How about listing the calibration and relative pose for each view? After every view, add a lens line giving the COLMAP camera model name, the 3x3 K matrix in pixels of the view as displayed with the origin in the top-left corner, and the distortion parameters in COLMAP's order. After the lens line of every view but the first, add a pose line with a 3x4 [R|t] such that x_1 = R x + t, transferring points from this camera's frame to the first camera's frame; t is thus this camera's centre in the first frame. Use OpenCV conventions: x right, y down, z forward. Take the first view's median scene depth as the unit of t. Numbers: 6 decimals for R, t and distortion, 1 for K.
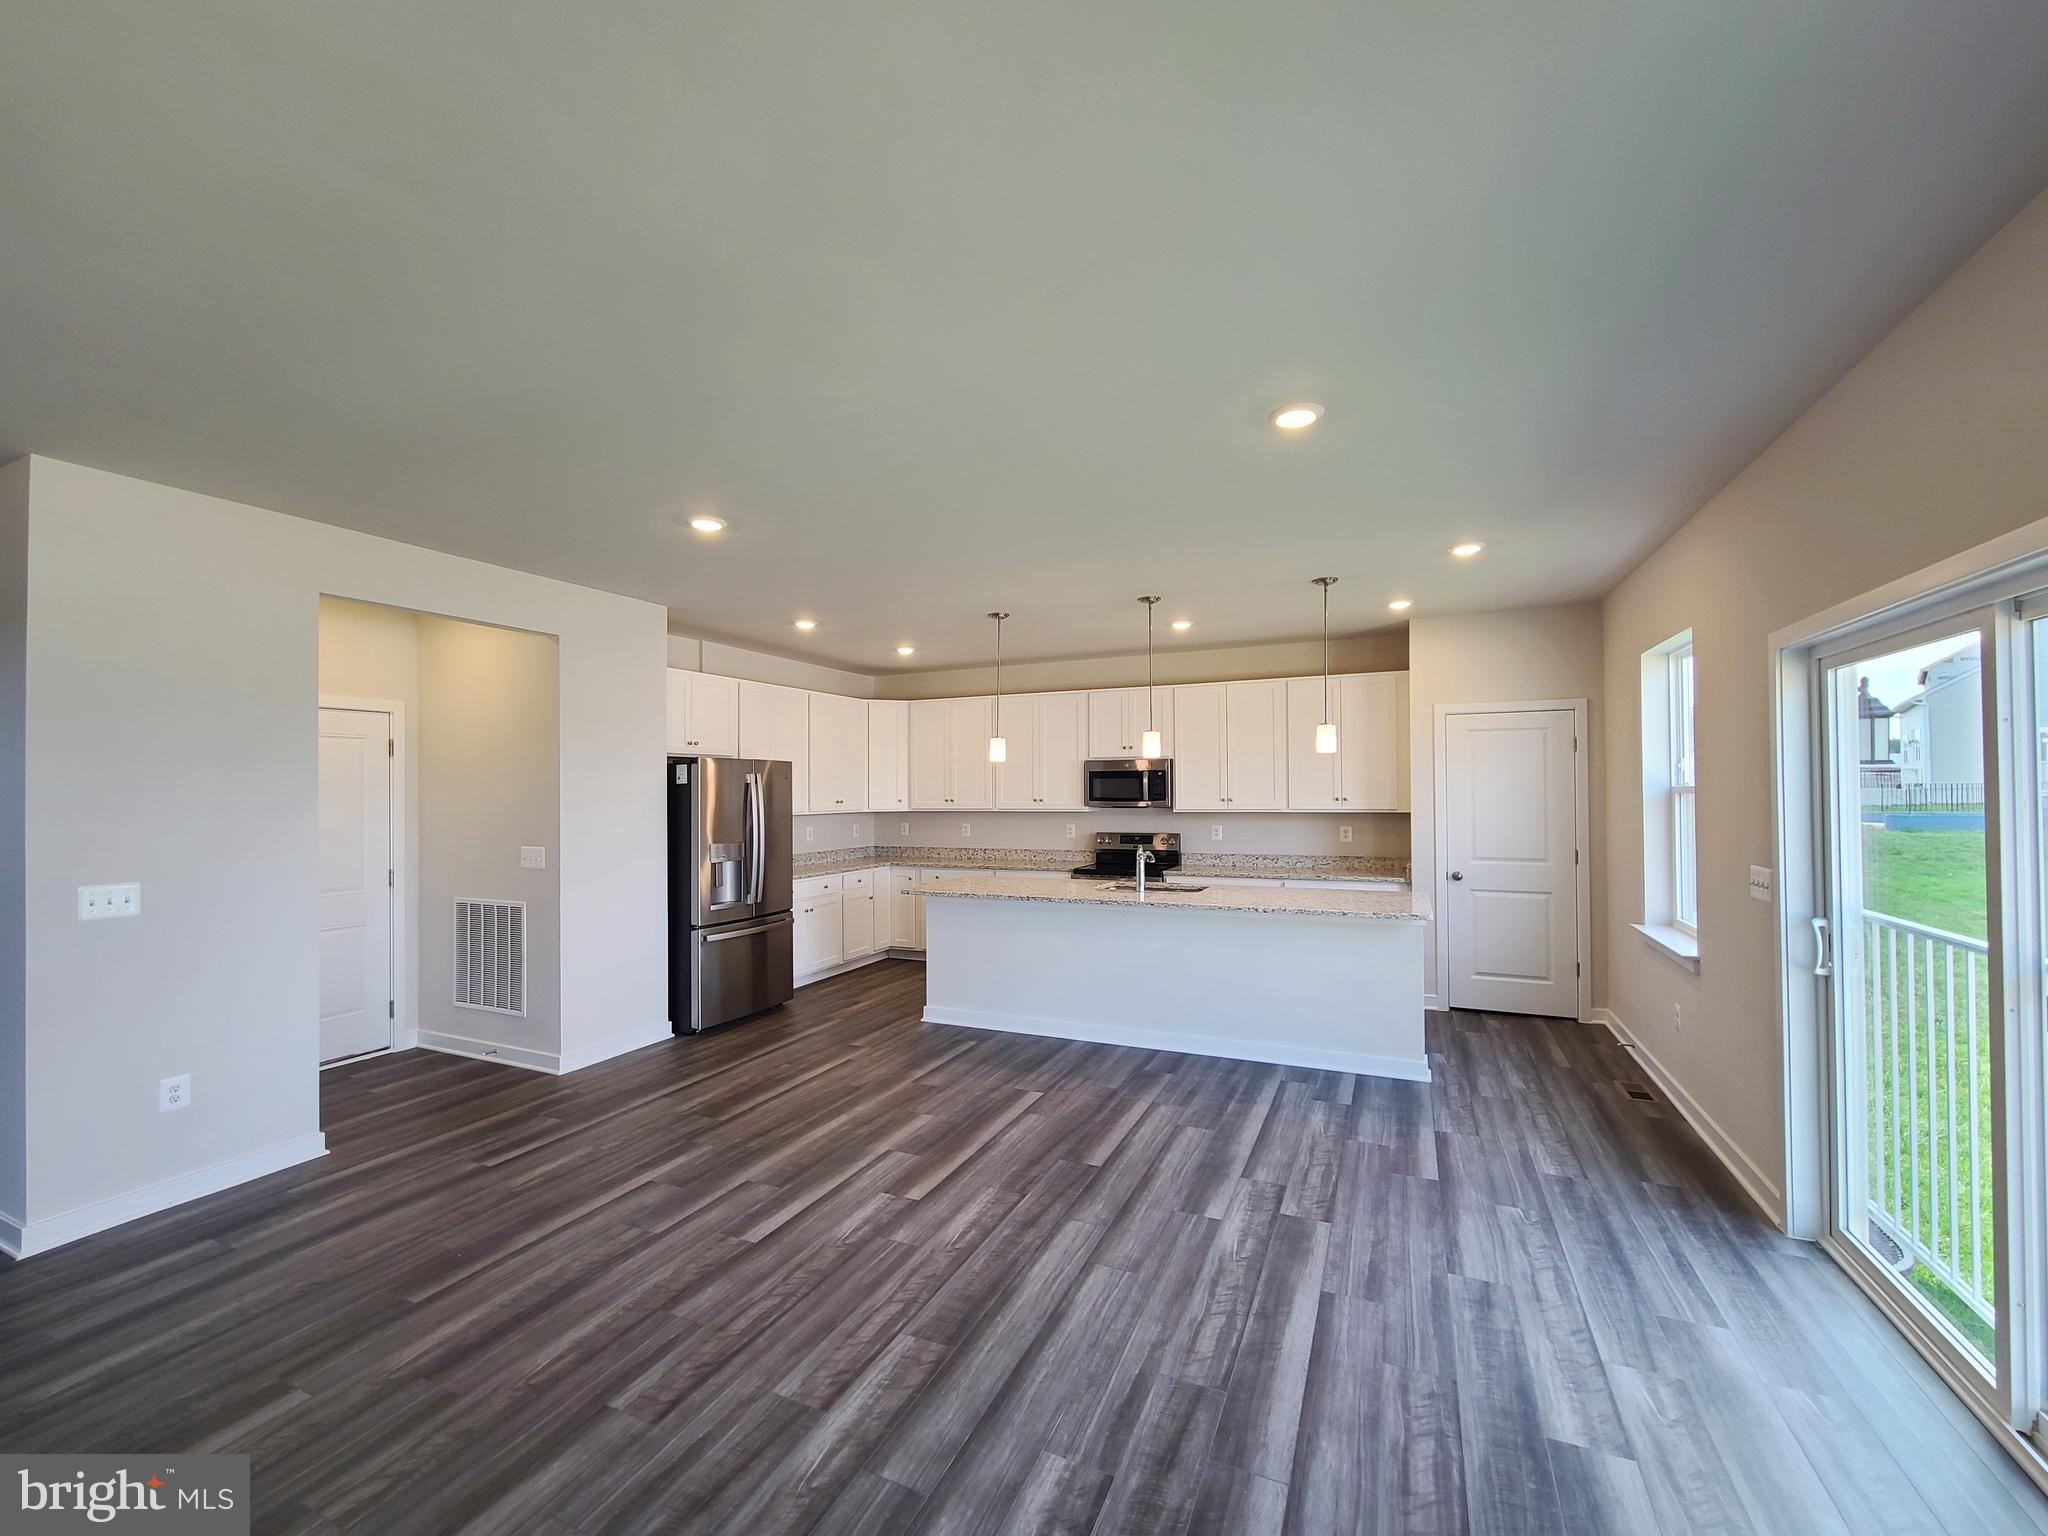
lens RADIAL K [[839.4, 0, 1031.9], [0, 839.4, 778.1], [0, 0, 1]] dist [-0.000548, -0.000832]
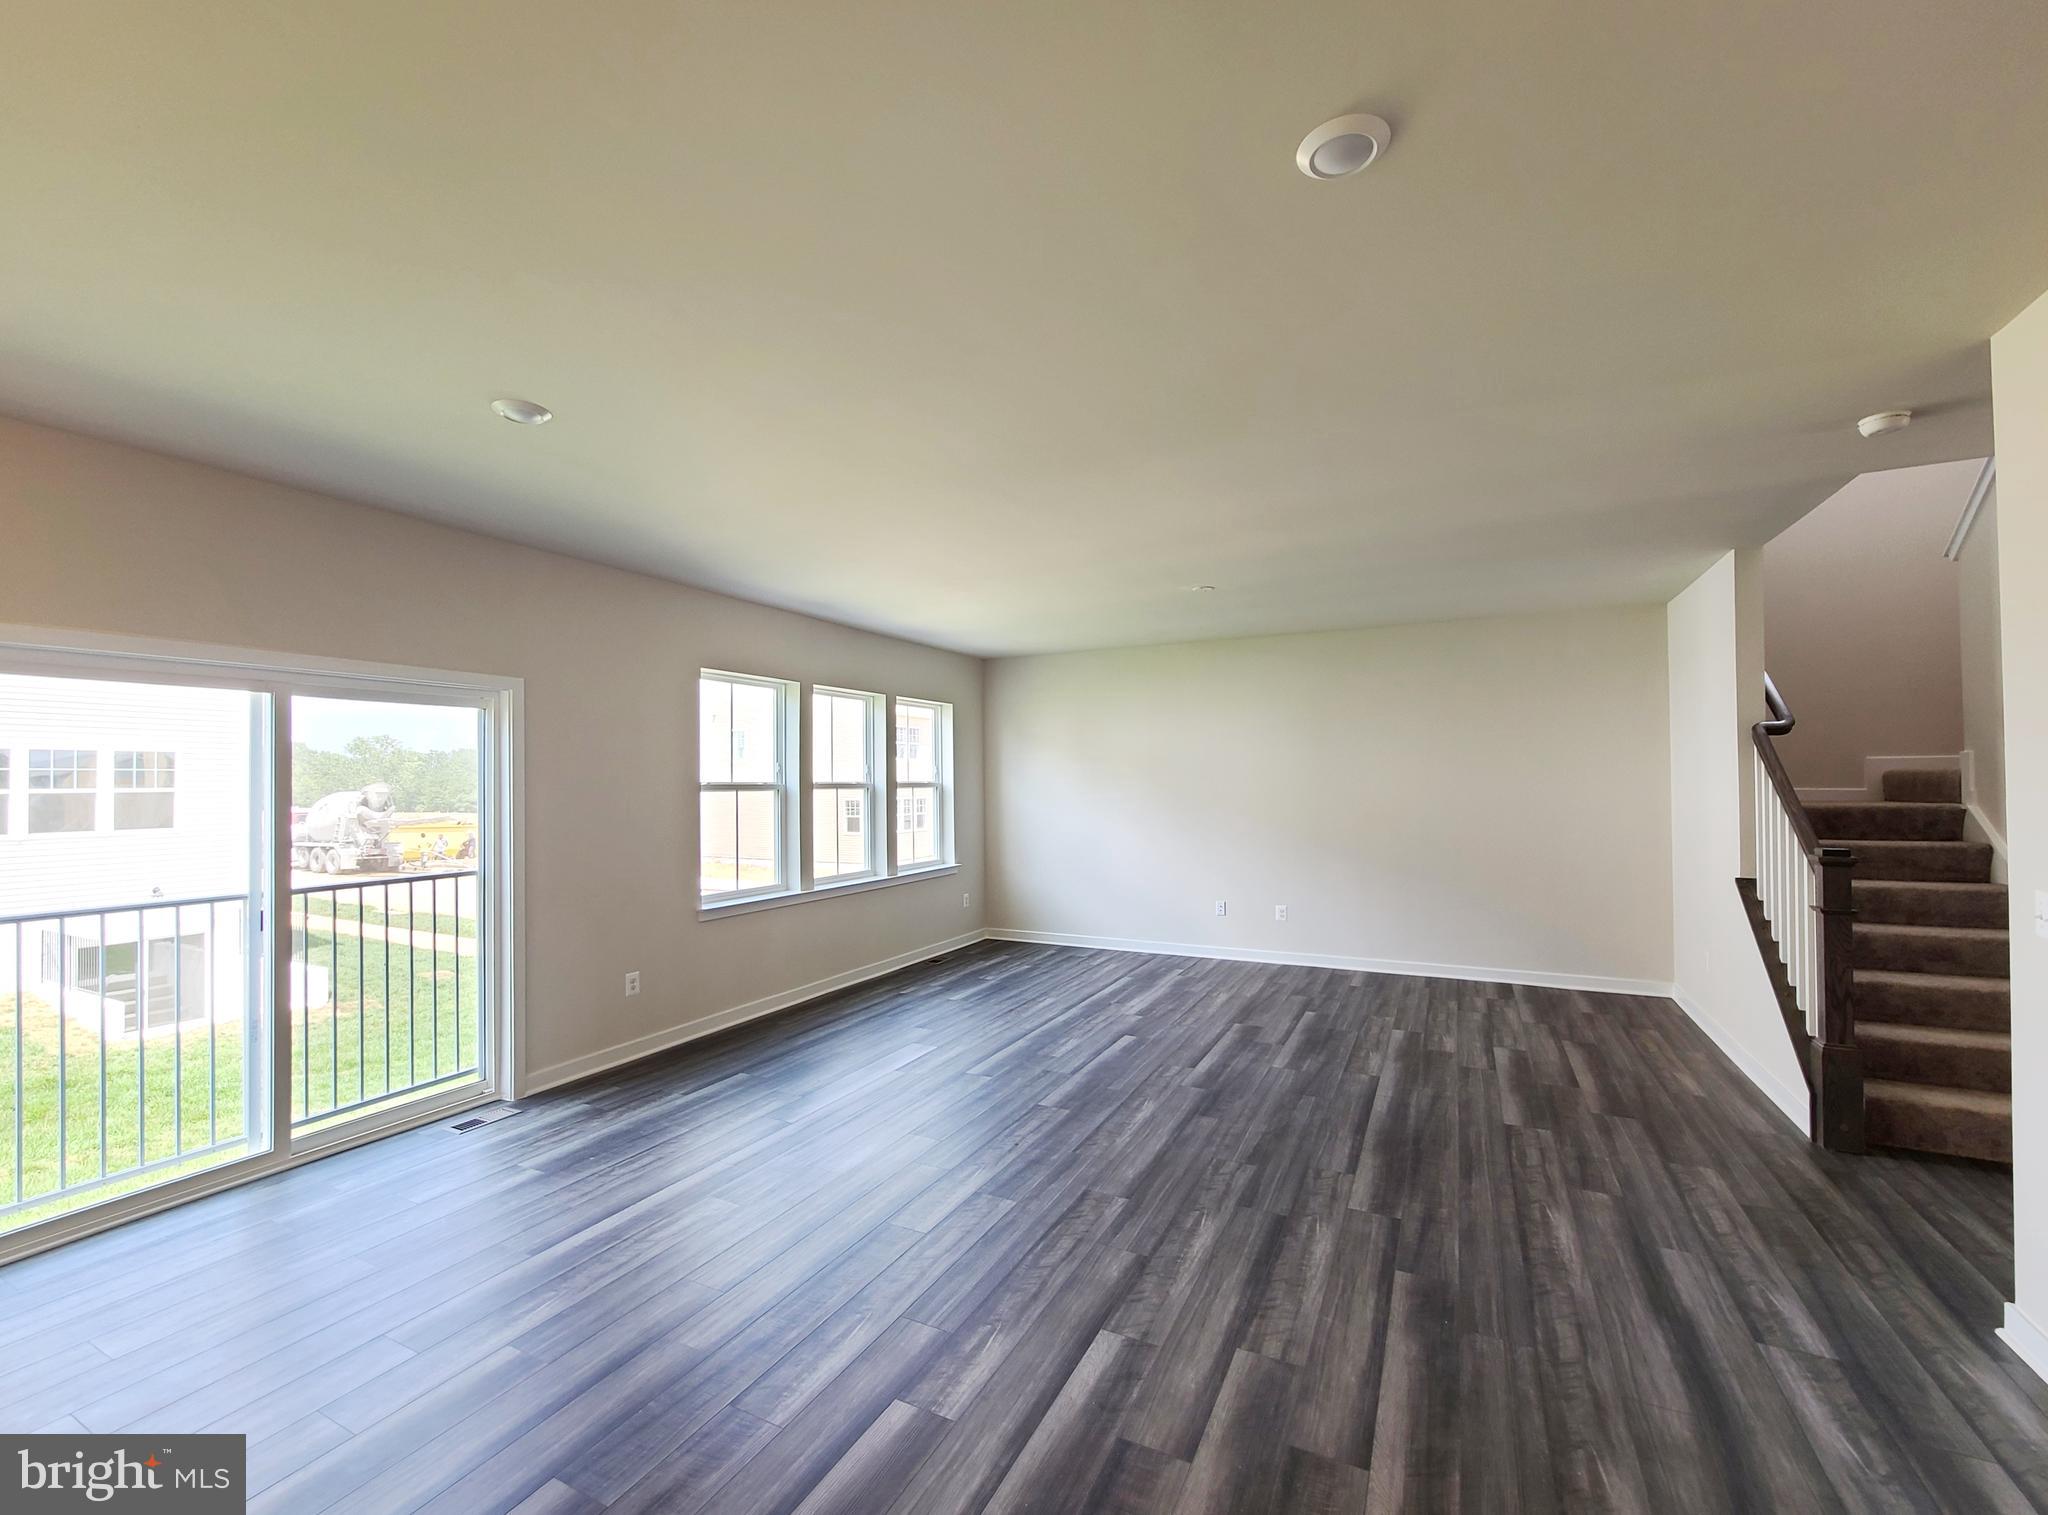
lens RADIAL K [[839.4, 0, 1029.2], [0, 839.4, 773.5], [0, 0, 1]] dist [-0.000548, -0.000832]
pose [[-0.998810, 0.017500, 0.045532, -0.315059], [0.016376, 0.999555, -0.024935, 0.033384], [-0.045948, -0.024159, -0.998652, 1.883830]]
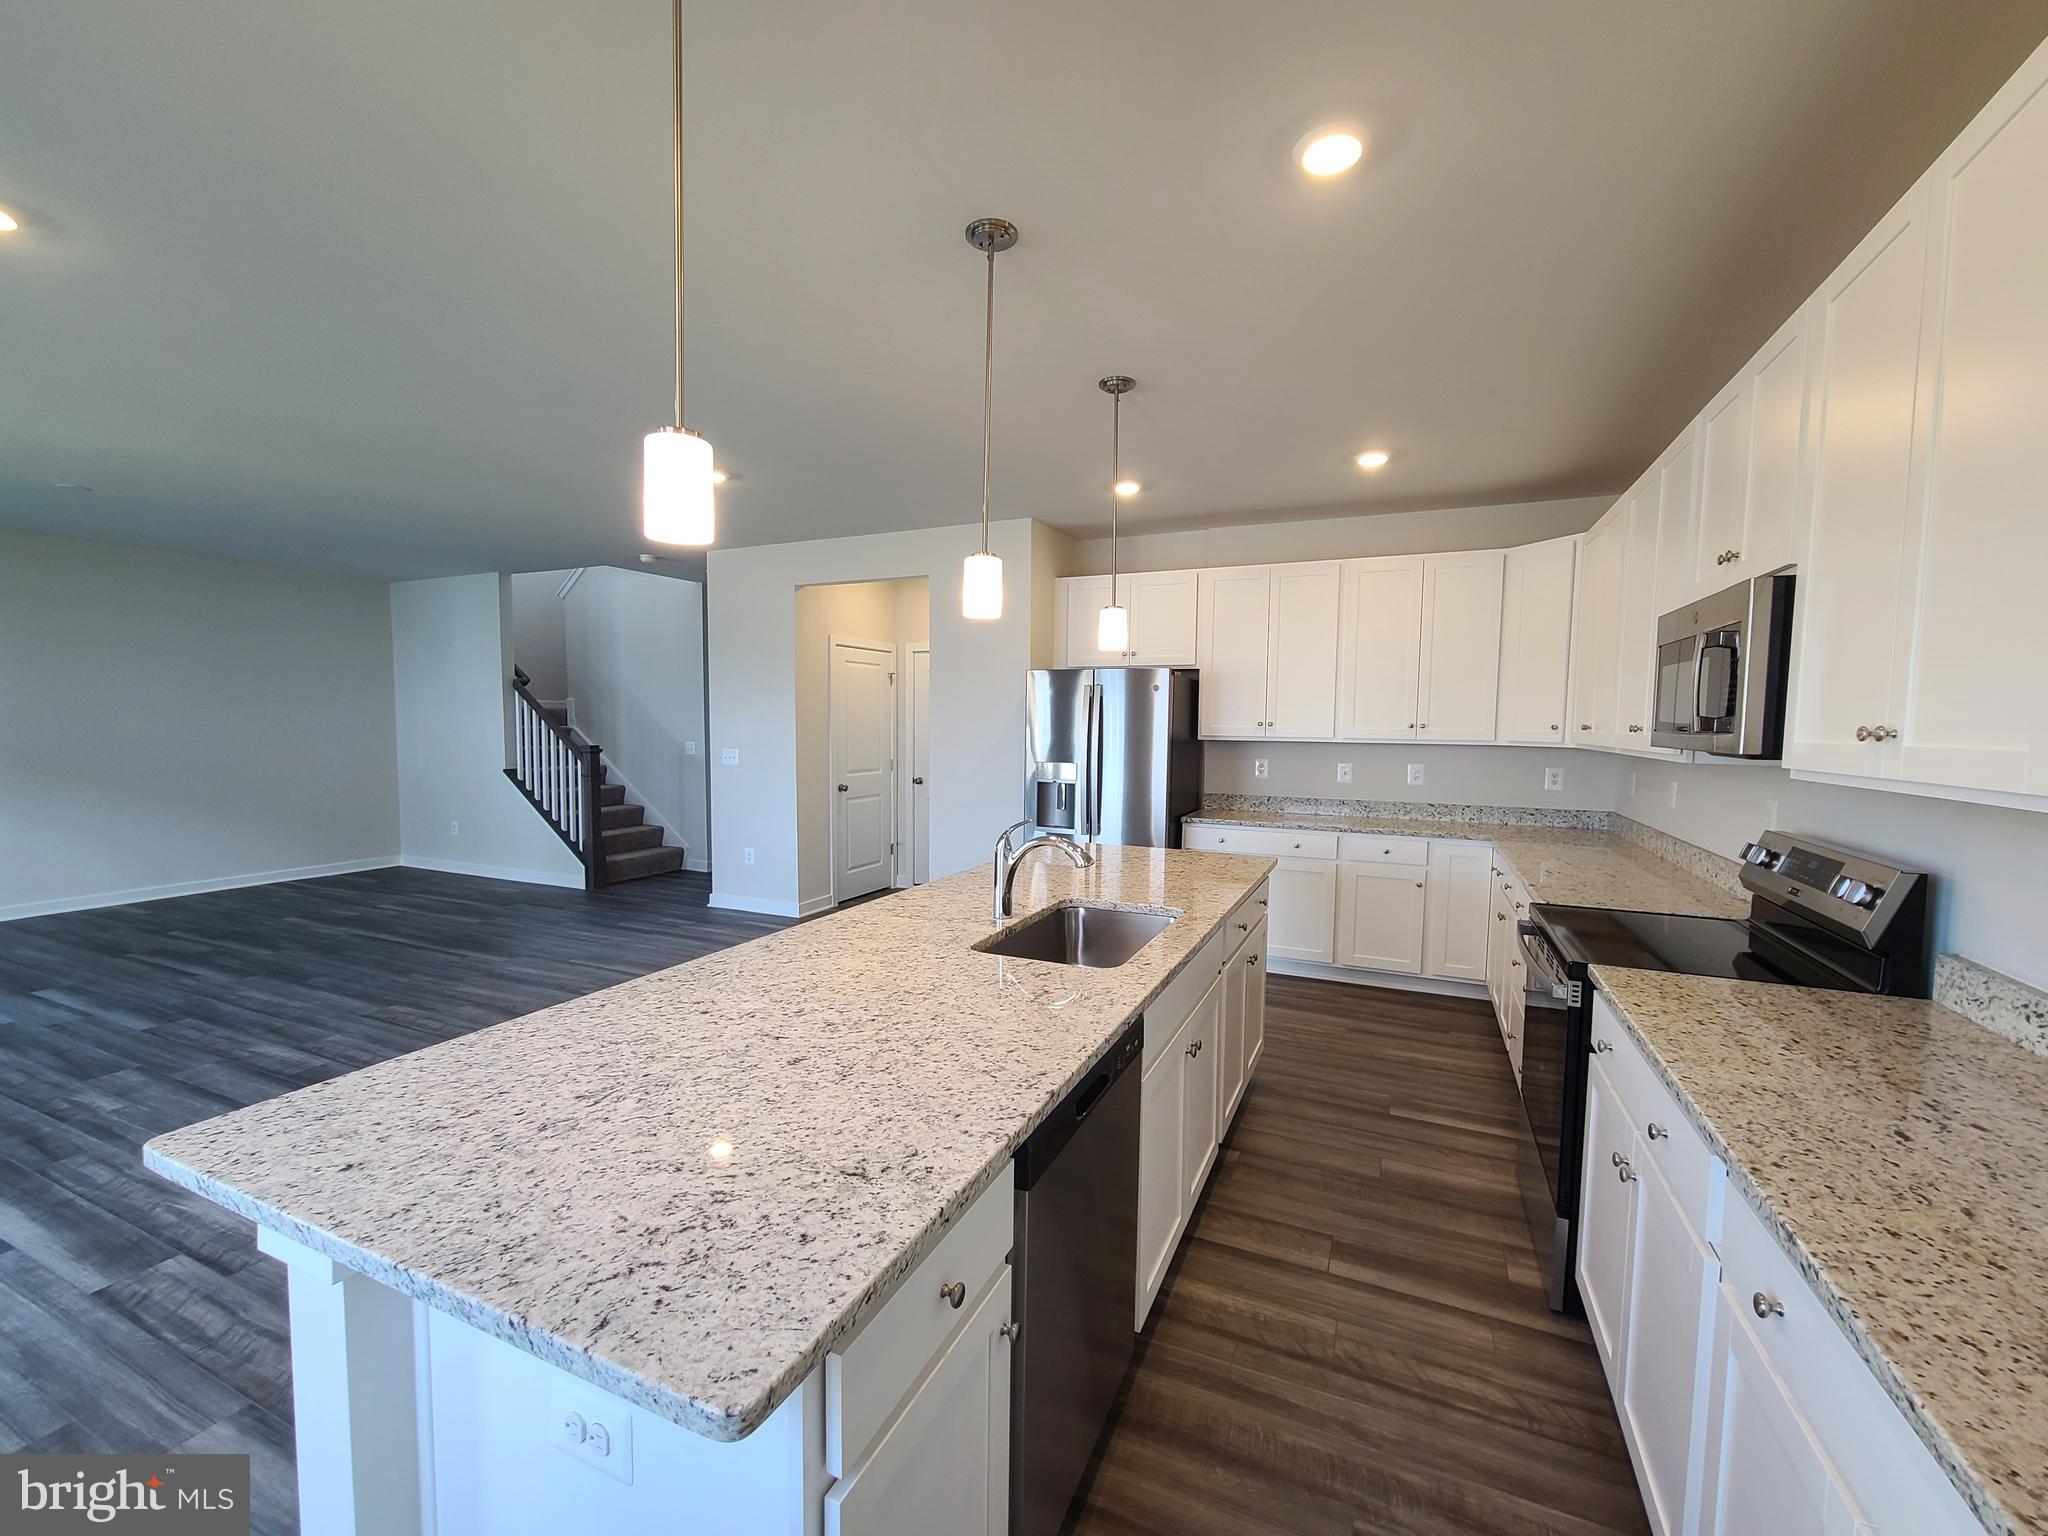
lens RADIAL K [[839.4, 0, 1024.5], [0, 839.4, 771.0], [0, 0, 1]] dist [-0.000548, -0.000832]
pose [[-0.009073, 0.066673, -0.997734, 1.091867], [0.004735, 0.997766, 0.066632, 0.049453], [0.999948, -0.004120, -0.009369, 1.915873]]
